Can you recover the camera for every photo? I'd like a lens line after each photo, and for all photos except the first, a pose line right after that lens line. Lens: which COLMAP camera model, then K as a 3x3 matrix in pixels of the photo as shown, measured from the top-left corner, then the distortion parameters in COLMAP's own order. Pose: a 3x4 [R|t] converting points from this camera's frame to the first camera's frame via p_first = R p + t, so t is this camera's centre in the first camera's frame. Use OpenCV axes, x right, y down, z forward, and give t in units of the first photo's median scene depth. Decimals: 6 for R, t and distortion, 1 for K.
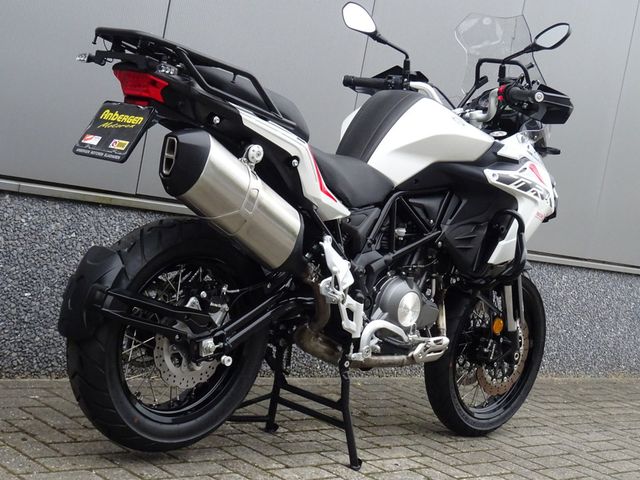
lens RADIAL K [[1151.6, 0, 319.4], [0, 1151.6, 240.3], [0, 0, 1]] dist [0.009929, 0.000000]
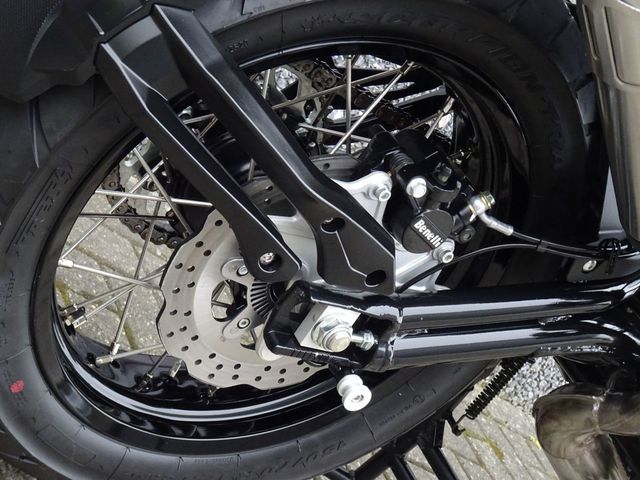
lens RADIAL K [[1515.2, 0, 320.3], [0, 1515.2, 240.2], [0, 0, 1]] dist [0.026900, 0.000000]
pose [[0.812022, 0.582351, -0.038561, -0.097191], [-0.568876, 0.804530, 0.170621, 0.004522], [0.130385, -0.116612, 0.984582, 0.596523]]
